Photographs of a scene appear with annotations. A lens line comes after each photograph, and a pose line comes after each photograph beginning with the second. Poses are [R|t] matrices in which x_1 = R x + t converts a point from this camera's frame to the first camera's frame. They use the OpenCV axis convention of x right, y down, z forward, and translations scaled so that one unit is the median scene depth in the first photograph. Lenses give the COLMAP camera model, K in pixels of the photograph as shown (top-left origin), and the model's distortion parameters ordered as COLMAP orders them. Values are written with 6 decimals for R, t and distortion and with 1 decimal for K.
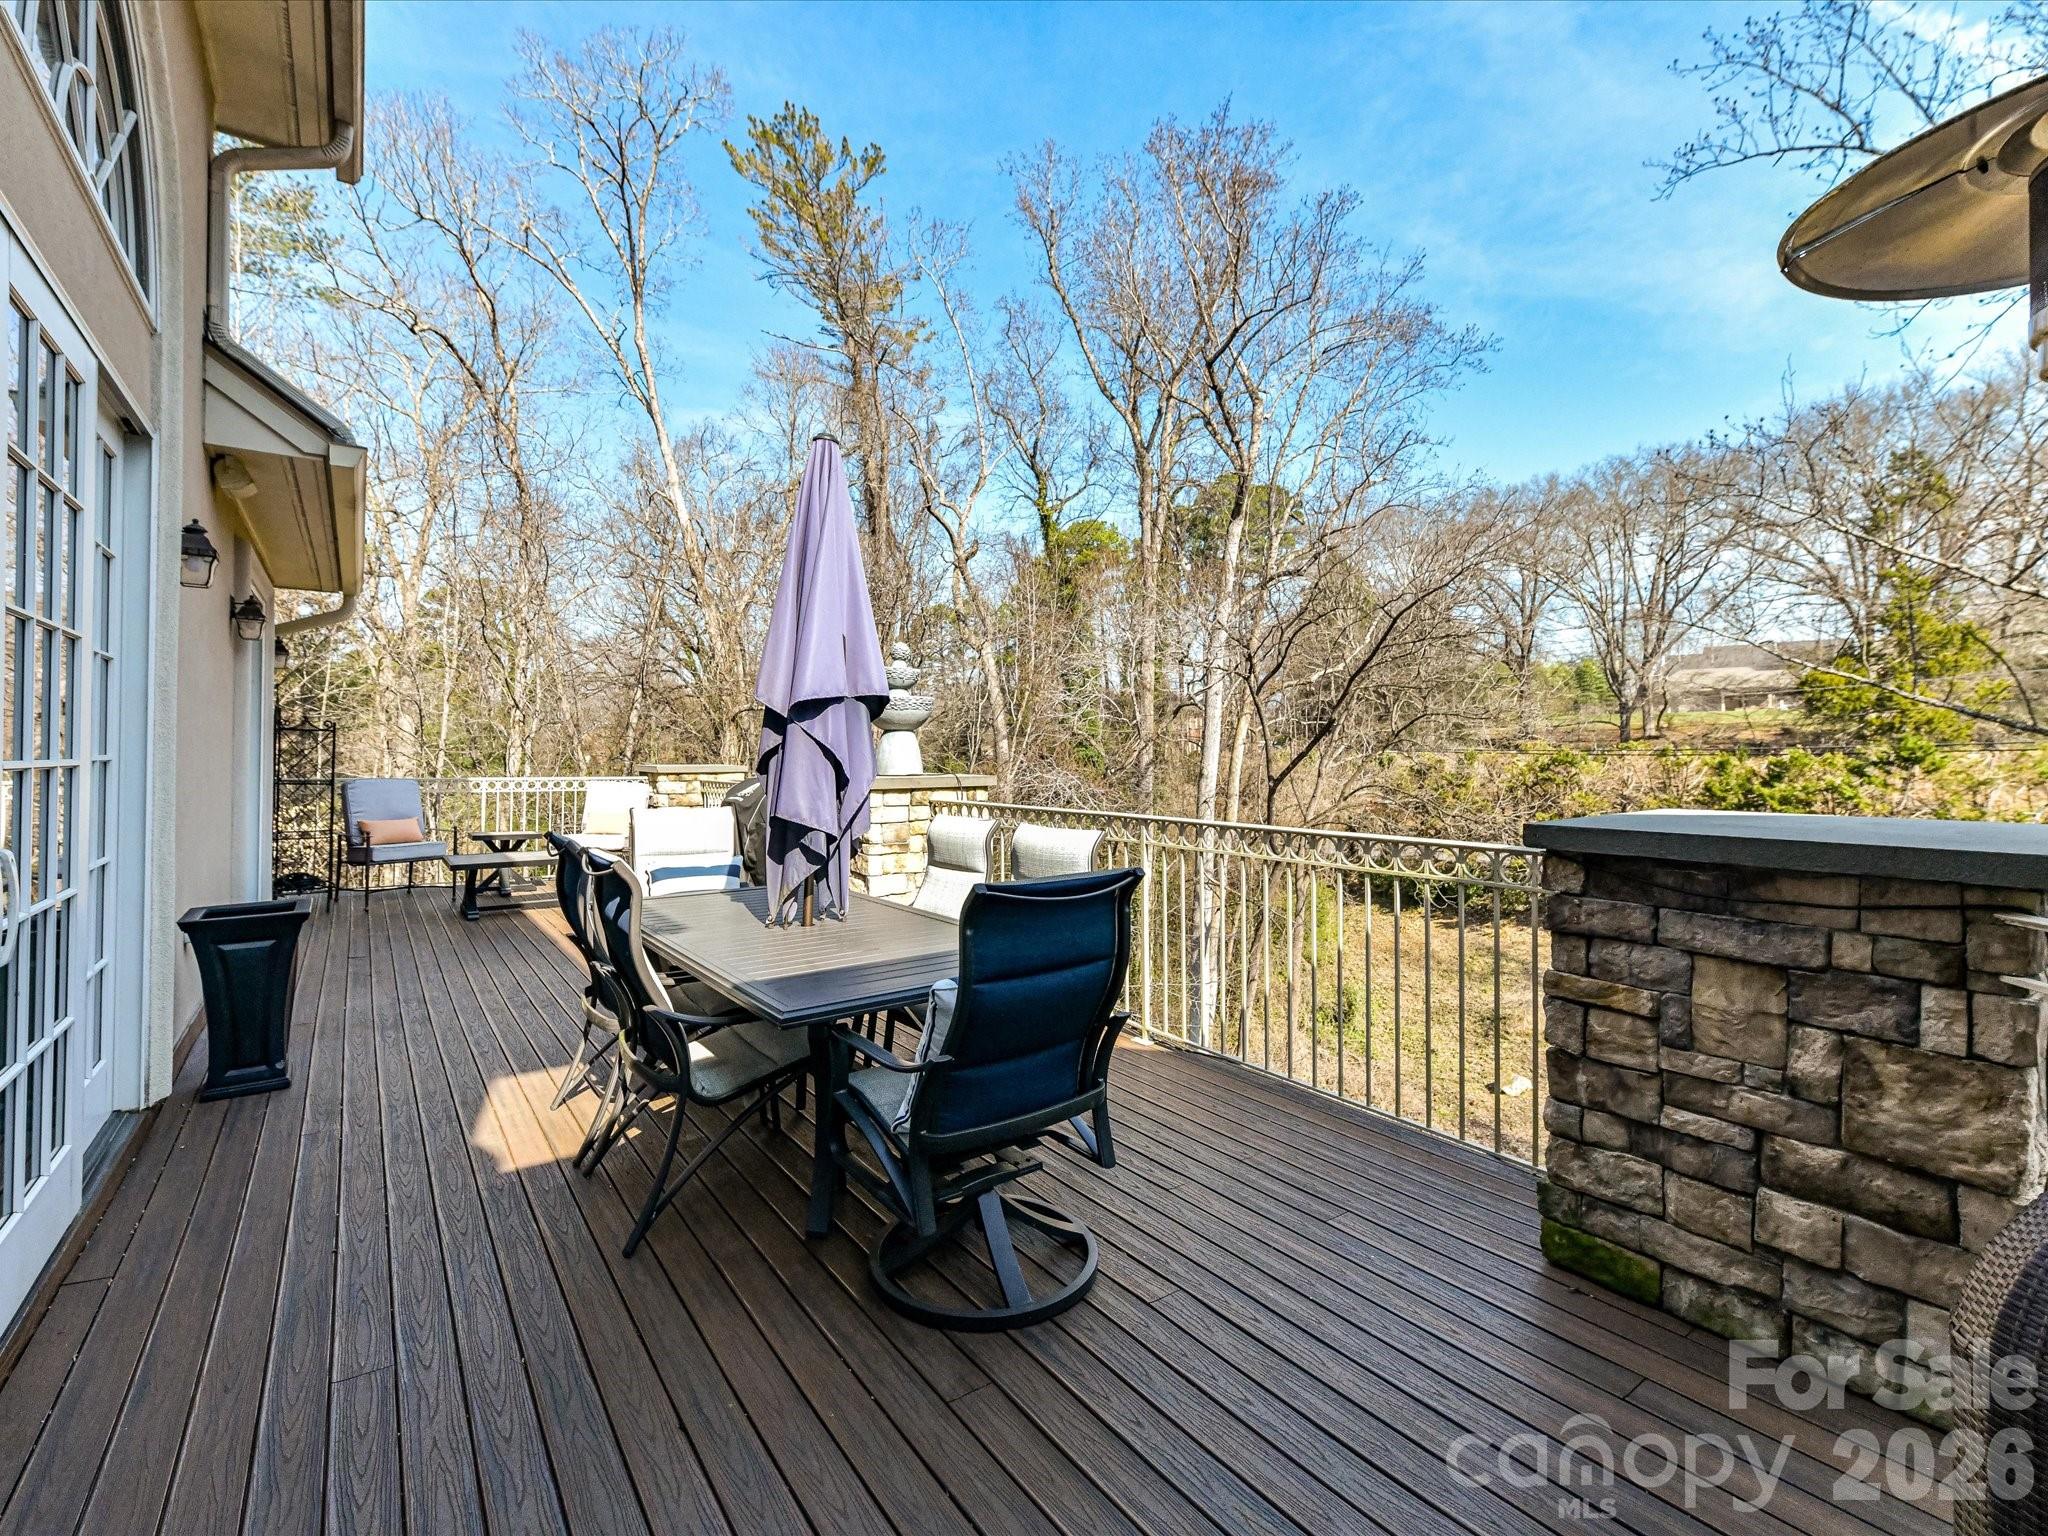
lens RADIAL K [[926.1, 0, 1022.6], [0, 926.1, 750.8], [0, 0, 1]] dist [0.000722, -0.001407]
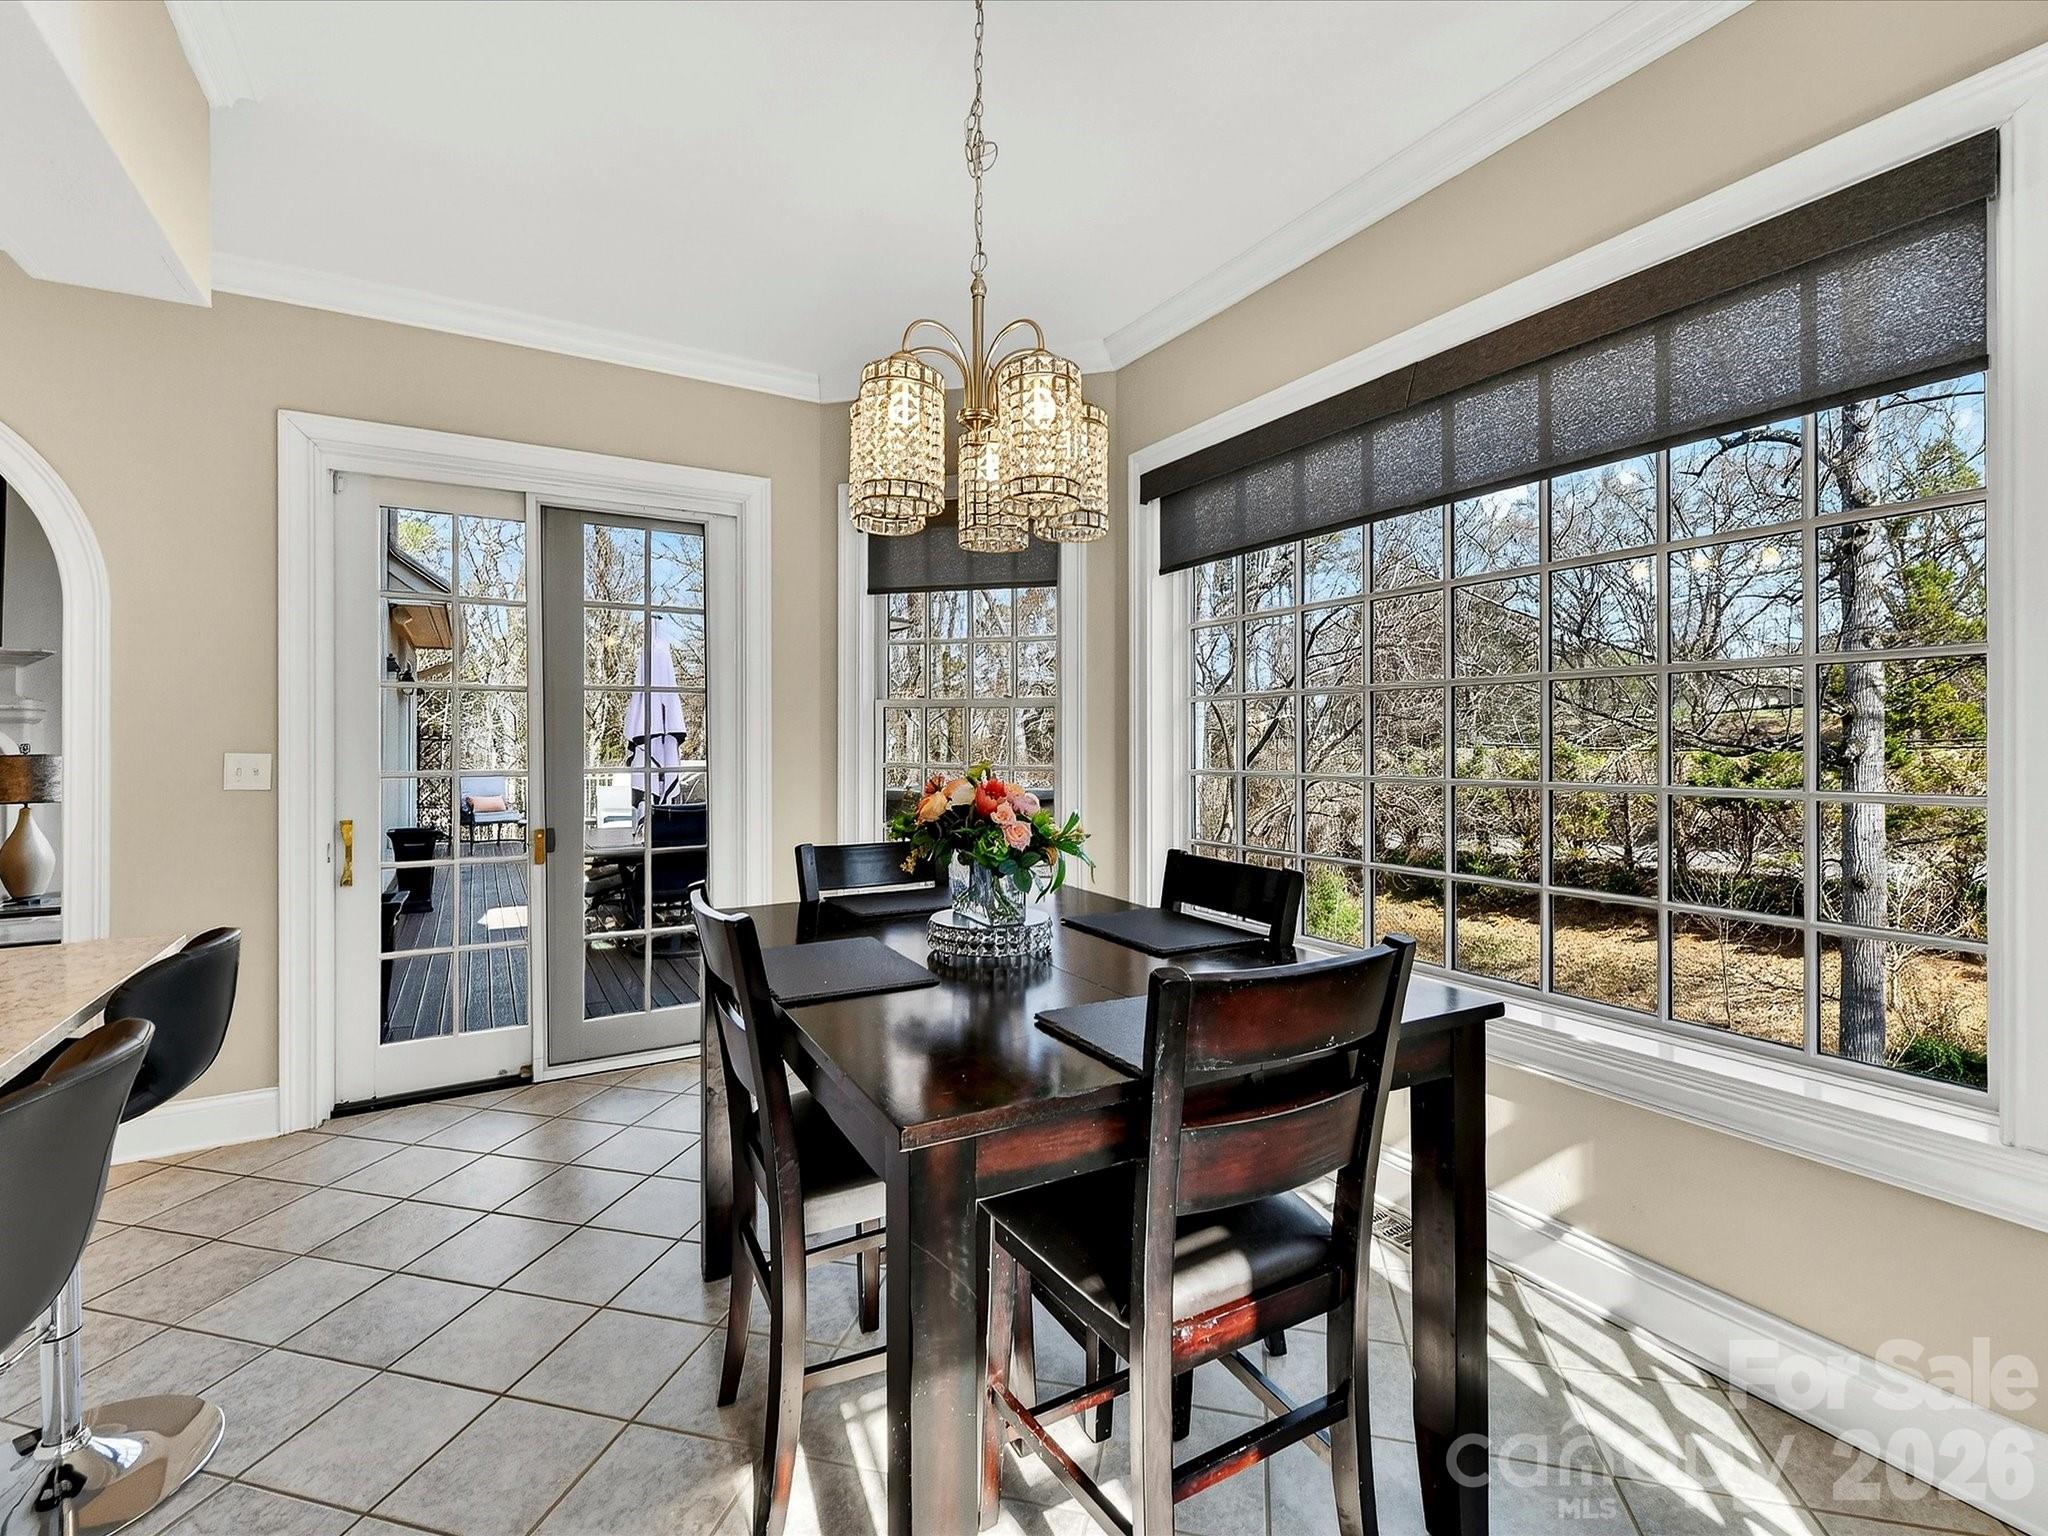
lens RADIAL K [[926.1, 0, 1022.5], [0, 926.1, 762.7], [0, 0, 1]] dist [0.000722, -0.001407]
pose [[0.996800, 0.002286, -0.079906, 0.627542], [-0.000598, 0.999776, 0.021138, -0.026130], [0.079936, -0.021022, 0.996578, -0.867144]]
